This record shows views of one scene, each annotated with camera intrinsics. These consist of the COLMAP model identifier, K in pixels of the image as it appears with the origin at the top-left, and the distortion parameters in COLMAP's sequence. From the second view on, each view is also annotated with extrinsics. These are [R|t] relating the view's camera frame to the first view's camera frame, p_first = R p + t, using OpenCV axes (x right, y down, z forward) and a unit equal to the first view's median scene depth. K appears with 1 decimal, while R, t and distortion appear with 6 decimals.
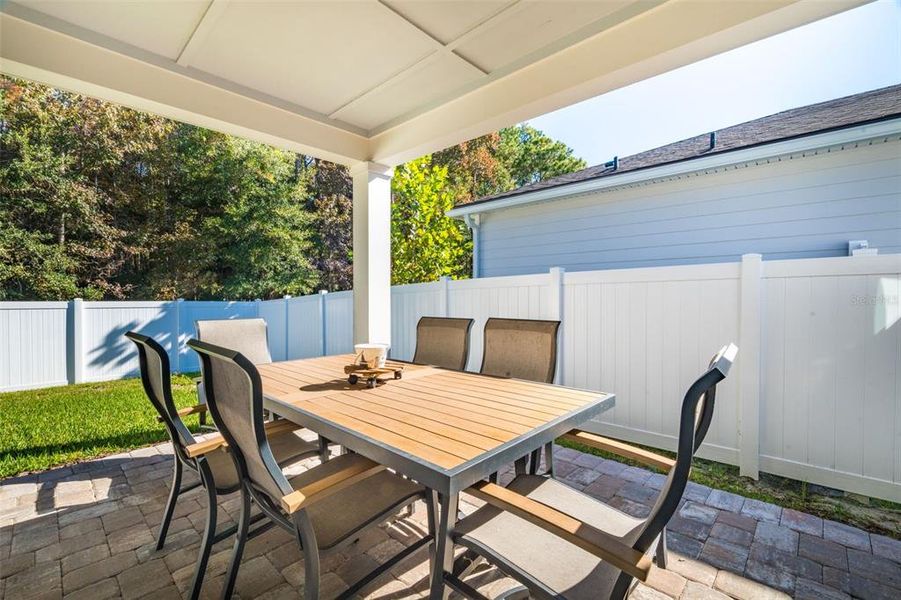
lens RADIAL K [[392.9, 0, 453.8], [0, 392.9, 299.9], [0, 0, 1]] dist [-0.000781, -0.000382]
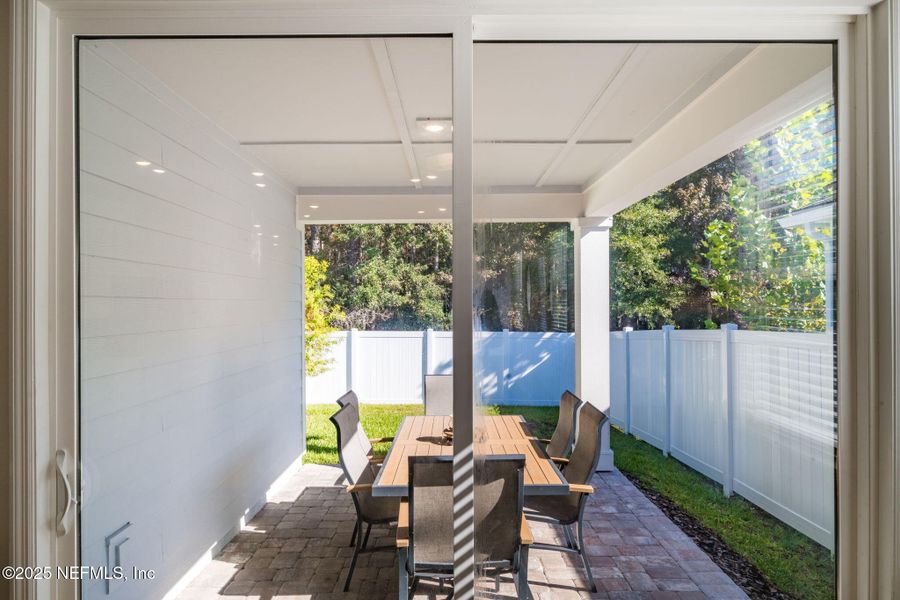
lens RADIAL K [[572.4, 0, 450.0], [0, 572.4, 300.0], [0, 0, 1]] dist [-0.000692, -0.000185]
pose [[0.685082, -0.006296, -0.728439, 0.205094], [-0.006673, 0.999866, -0.014917, -0.043736], [0.728435, 0.015080, 0.684949, -0.068372]]
